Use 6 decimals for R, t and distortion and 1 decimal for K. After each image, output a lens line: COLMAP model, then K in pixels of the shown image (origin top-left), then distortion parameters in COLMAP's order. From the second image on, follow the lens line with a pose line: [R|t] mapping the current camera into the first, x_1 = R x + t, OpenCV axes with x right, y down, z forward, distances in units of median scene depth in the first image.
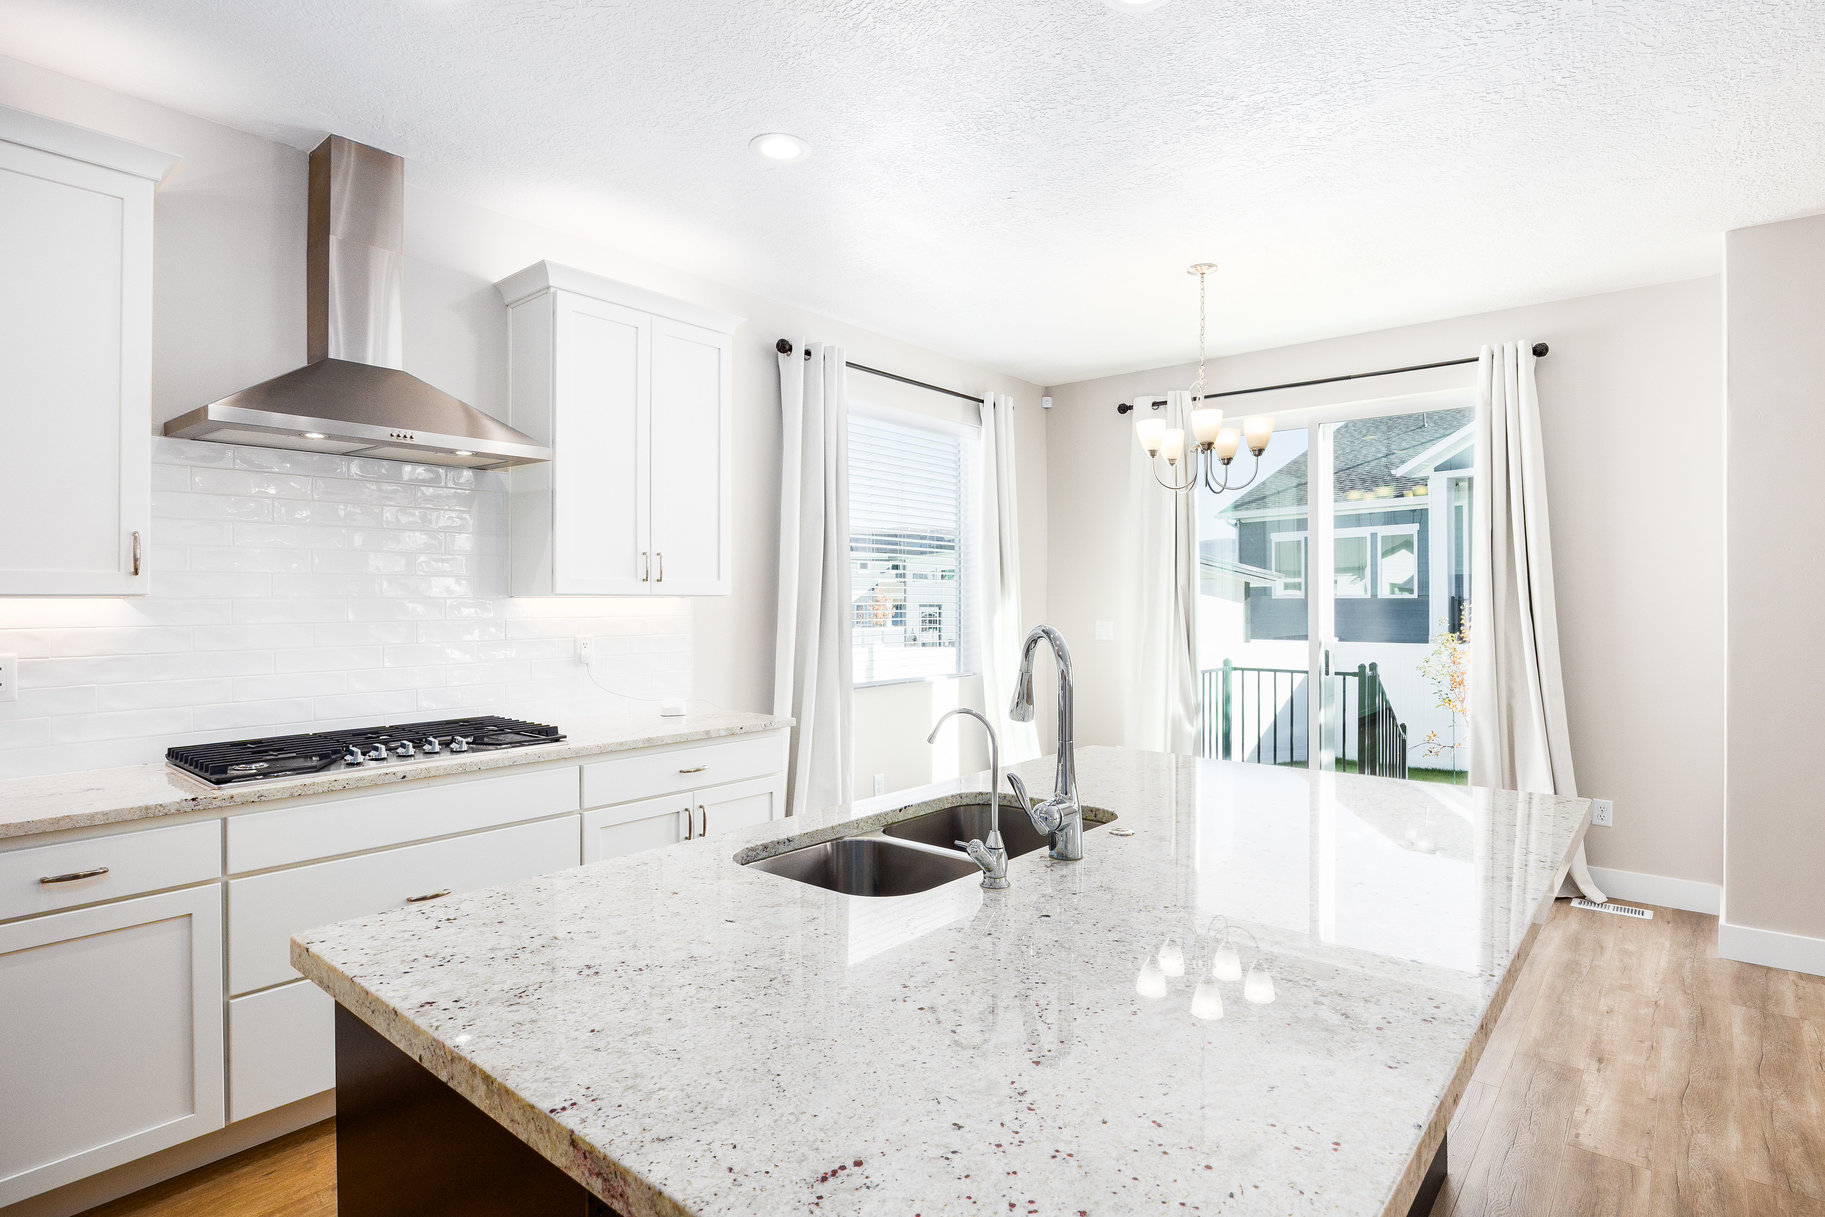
lens RADIAL K [[945.4, 0, 922.6], [0, 945.4, 612.3], [0, 0, 1]] dist [-0.004843, -0.000155]
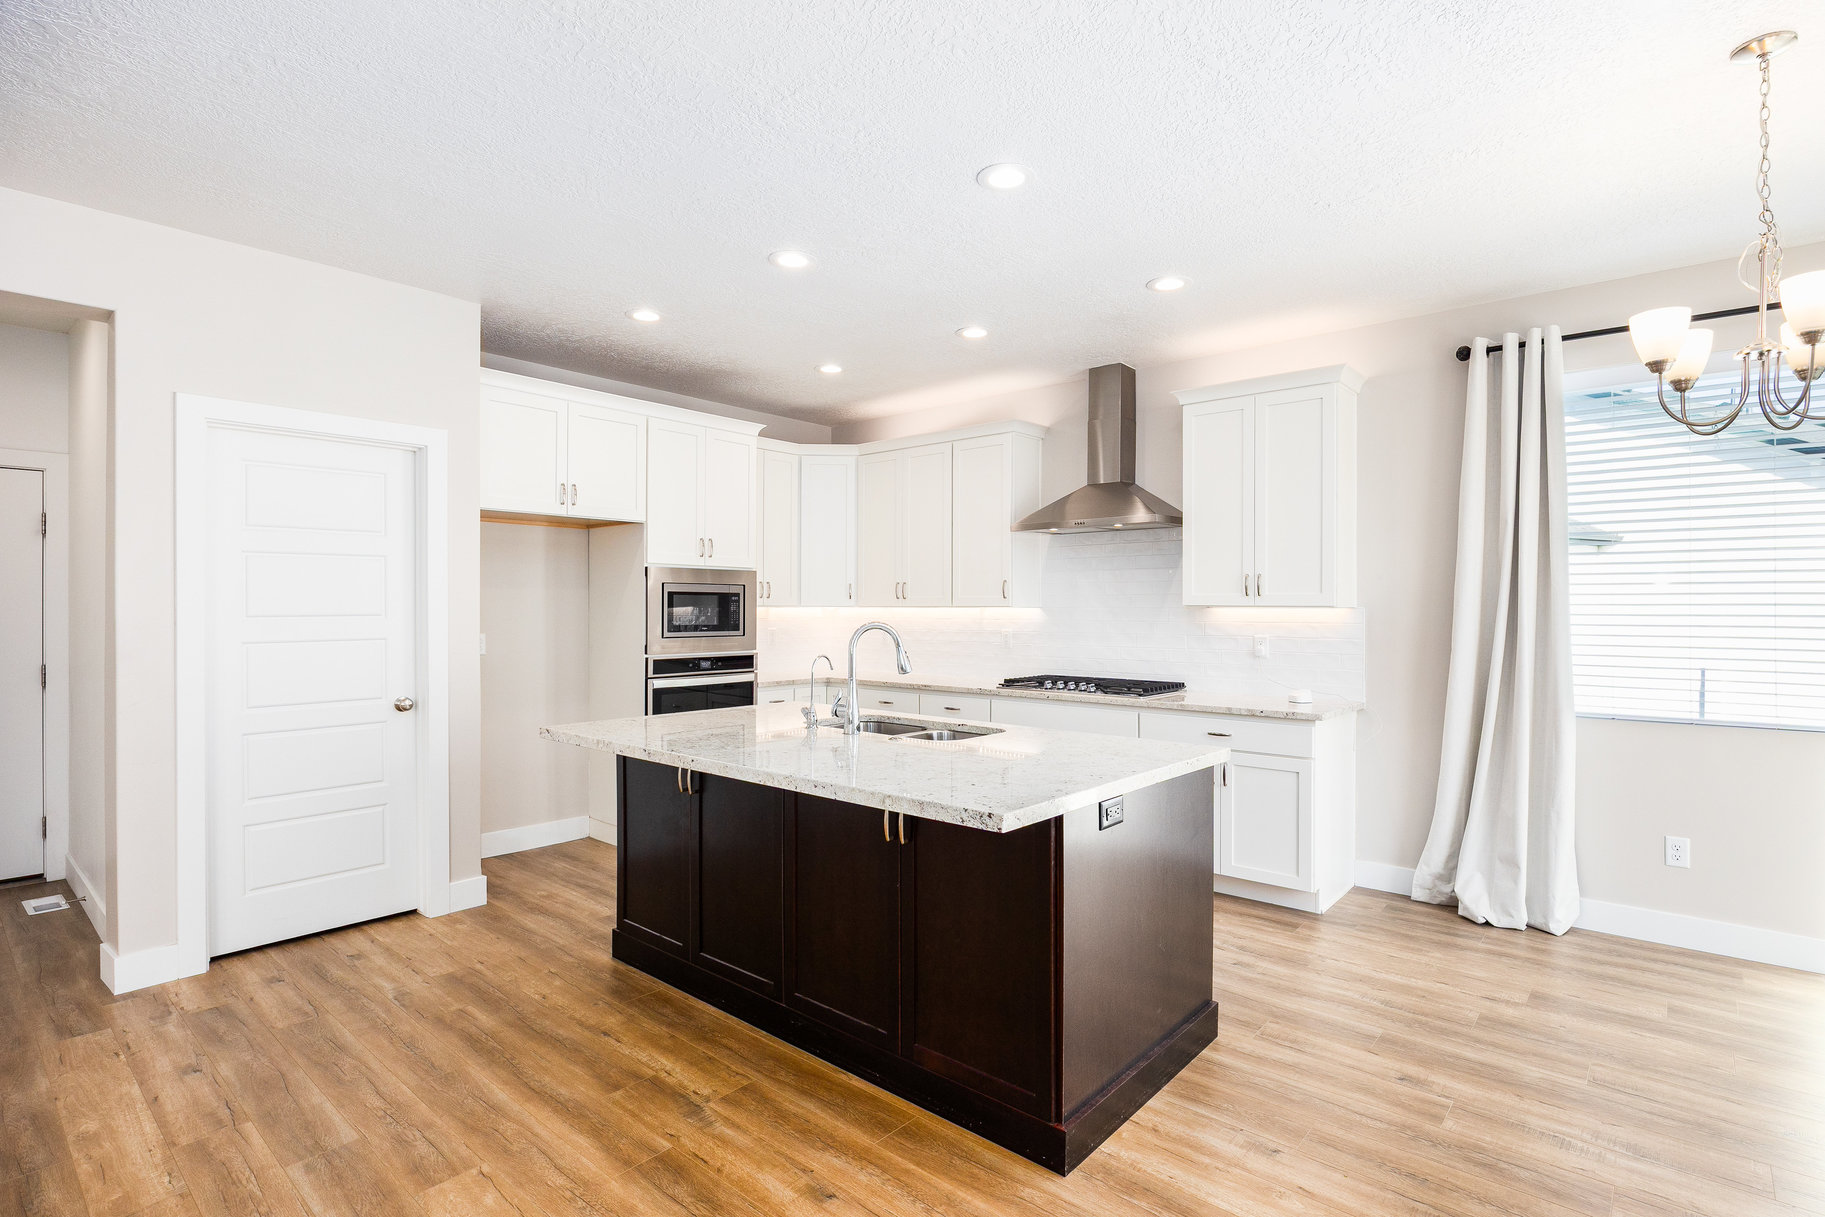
lens RADIAL K [[884.6, 0, 920.1], [0, 884.6, 606.5], [0, 0, 1]] dist [-0.004755, -0.000433]
pose [[-0.025746, 0.001344, -0.999668, 0.894510], [-0.014995, 0.999886, 0.001731, -0.011368], [0.999556, 0.015035, -0.025723, 0.519710]]
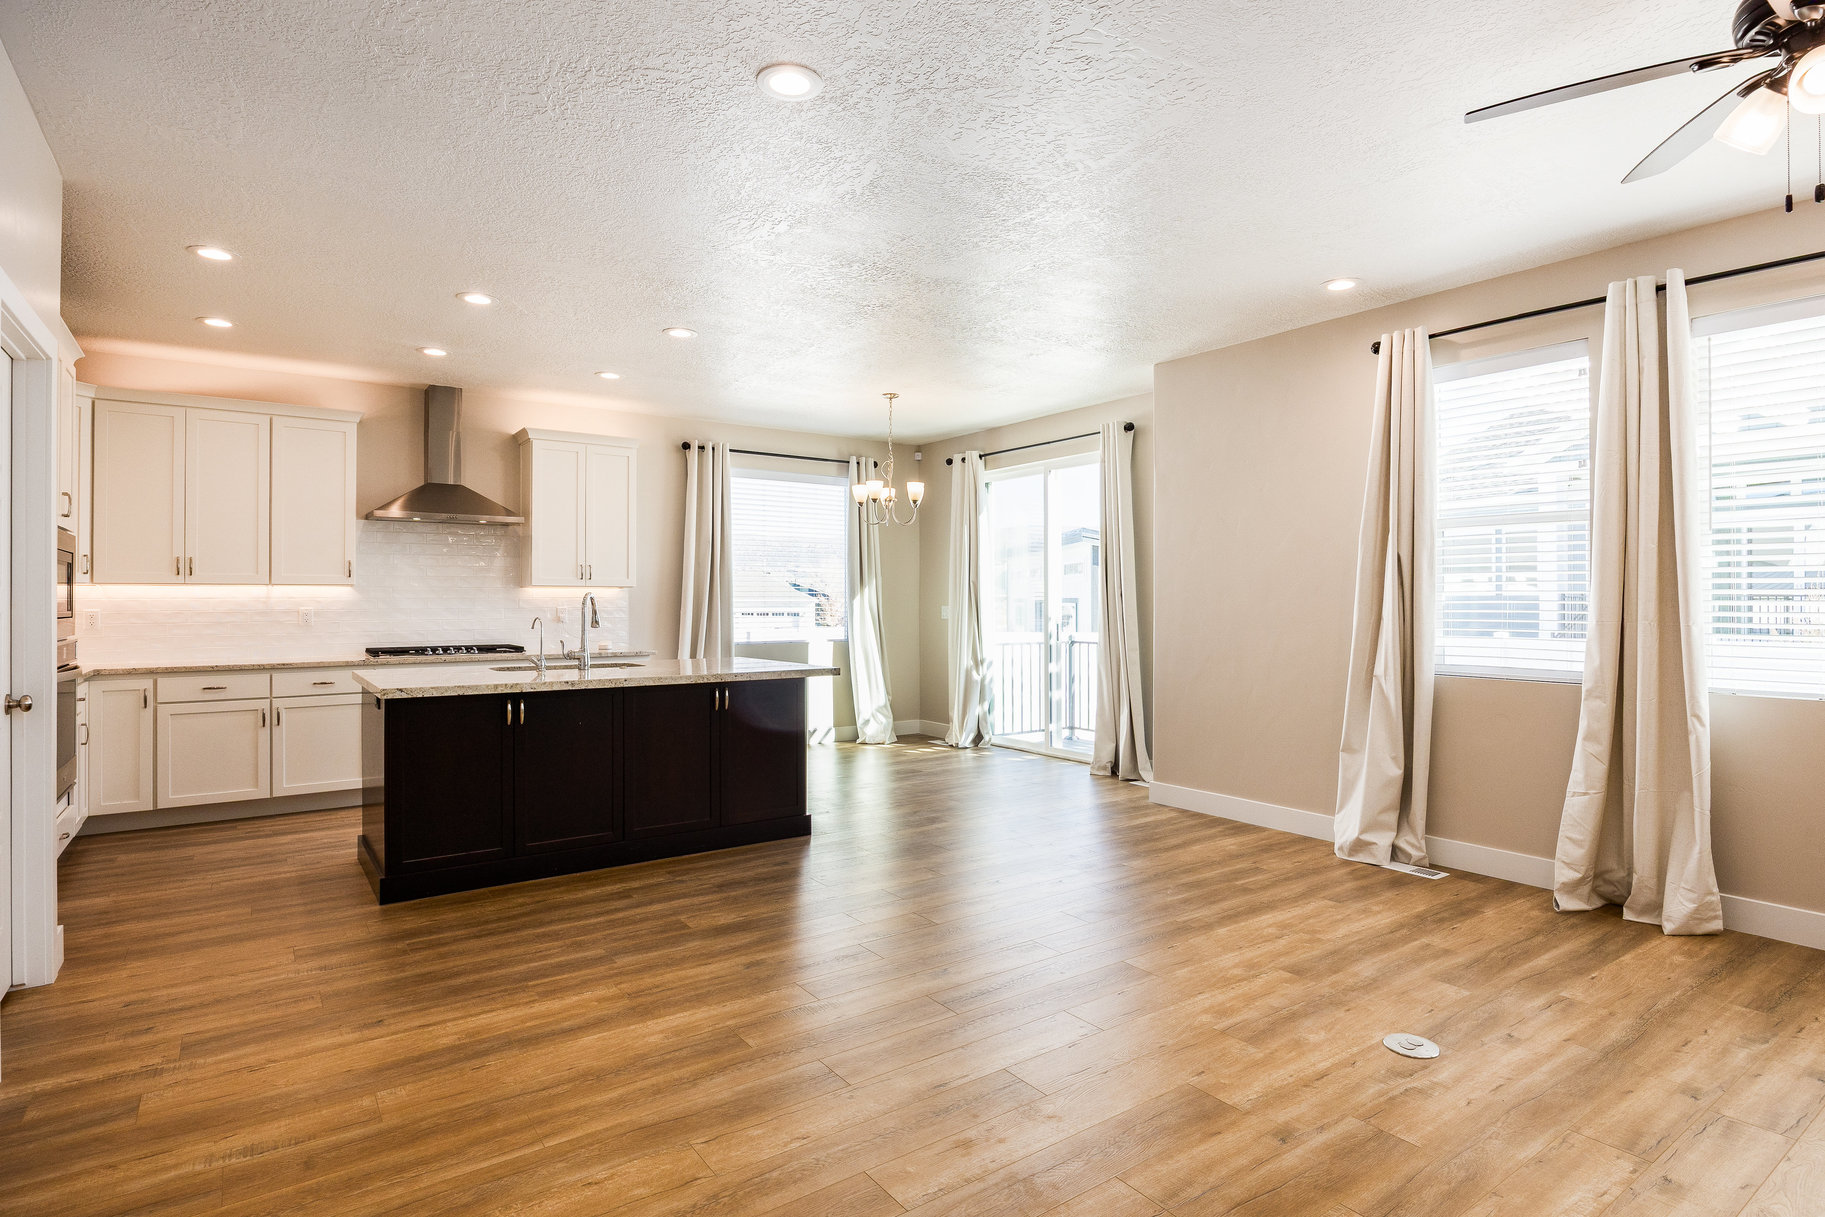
lens RADIAL K [[957.6, 0, 916.8], [0, 957.6, 603.6], [0, 0, 1]] dist [-0.004242, 0.000309]
pose [[0.964970, 0.000088, -0.262361, 0.837030], [-0.002796, 0.999947, -0.009949, 0.034022], [0.262347, 0.010334, 0.964918, -0.691897]]
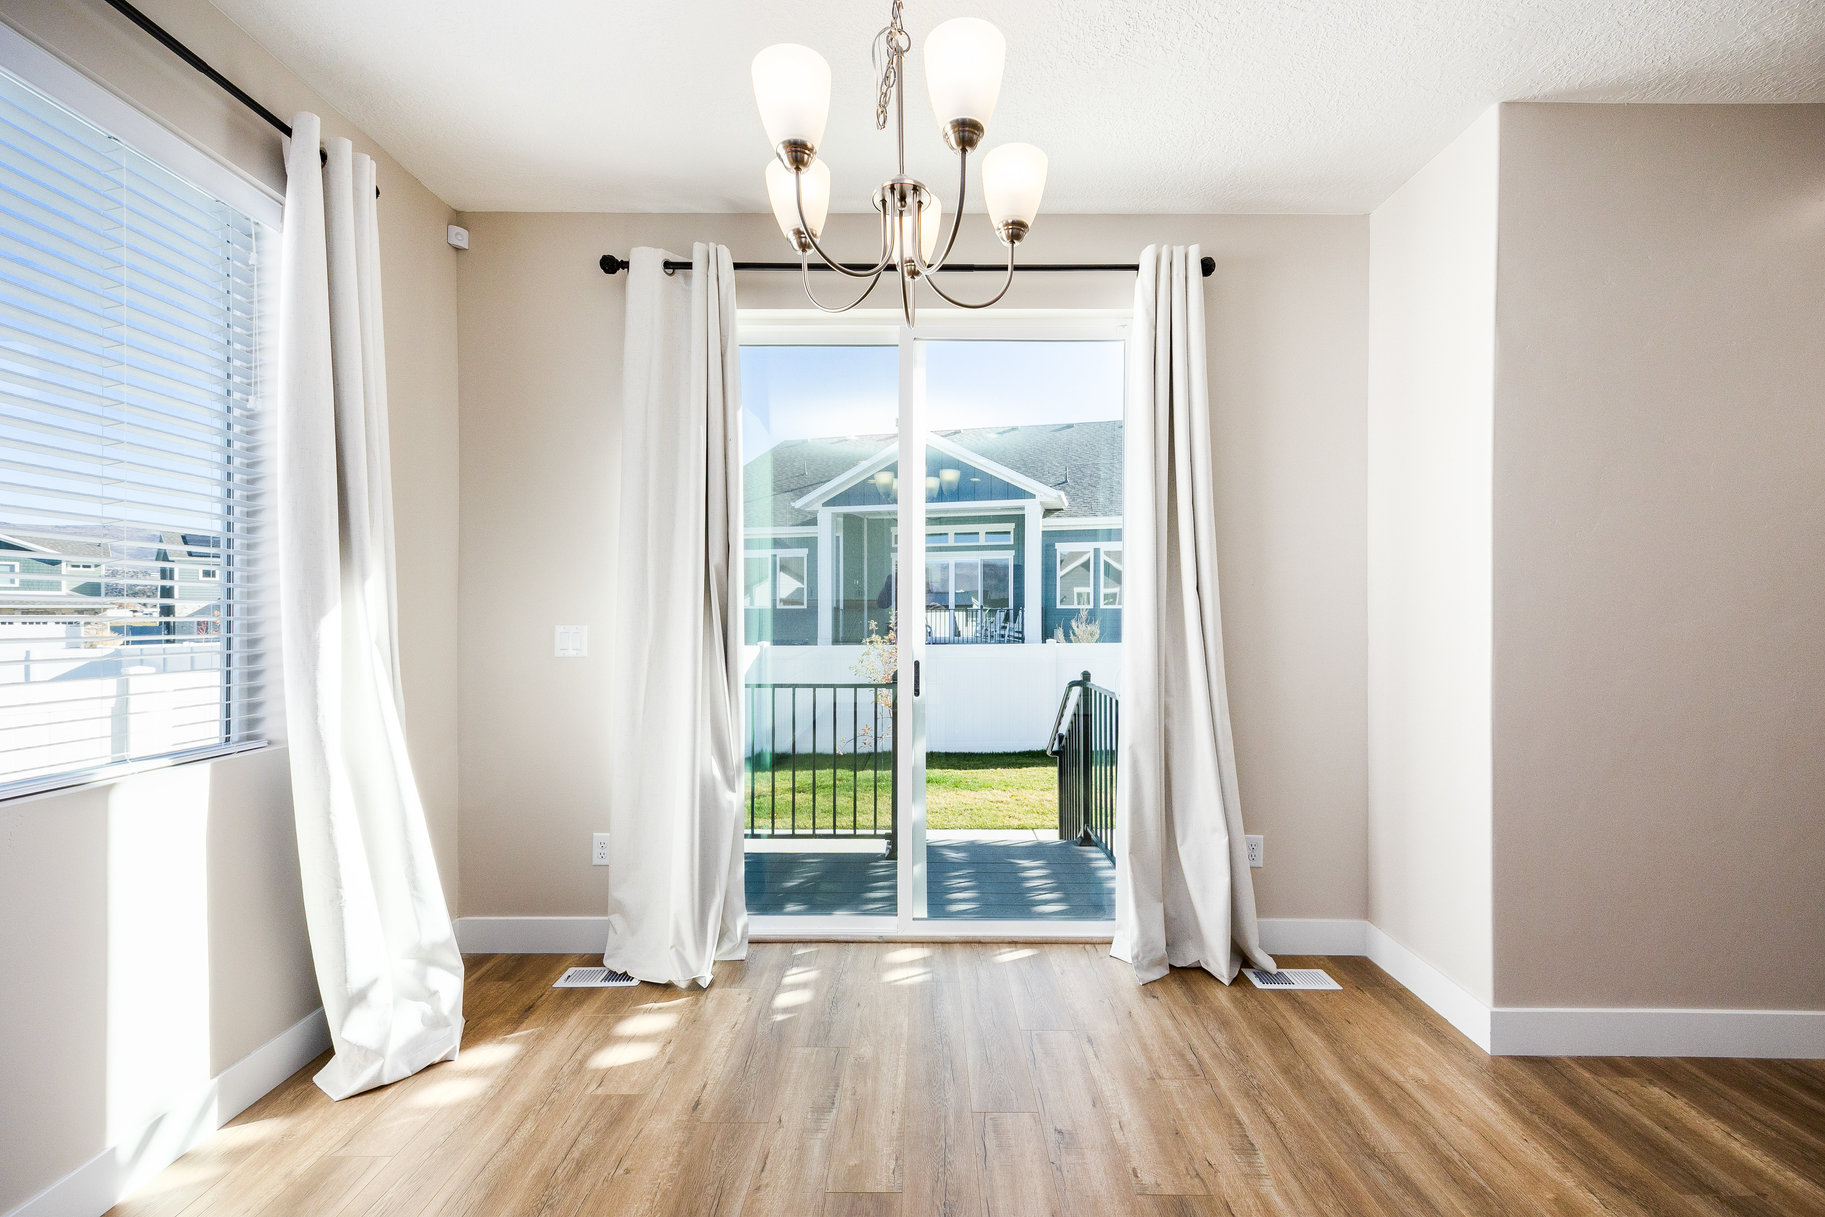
lens RADIAL K [[725.7, 0, 912.5], [0, 725.7, 608.5], [0, 0, 1]] dist [0.009042, -0.000152]
pose [[0.770538, 0.005186, 0.637372, 0.103856], [0.007667, 0.999819, -0.017404, 0.012459], [-0.637347, 0.018297, 0.770359, 0.805040]]
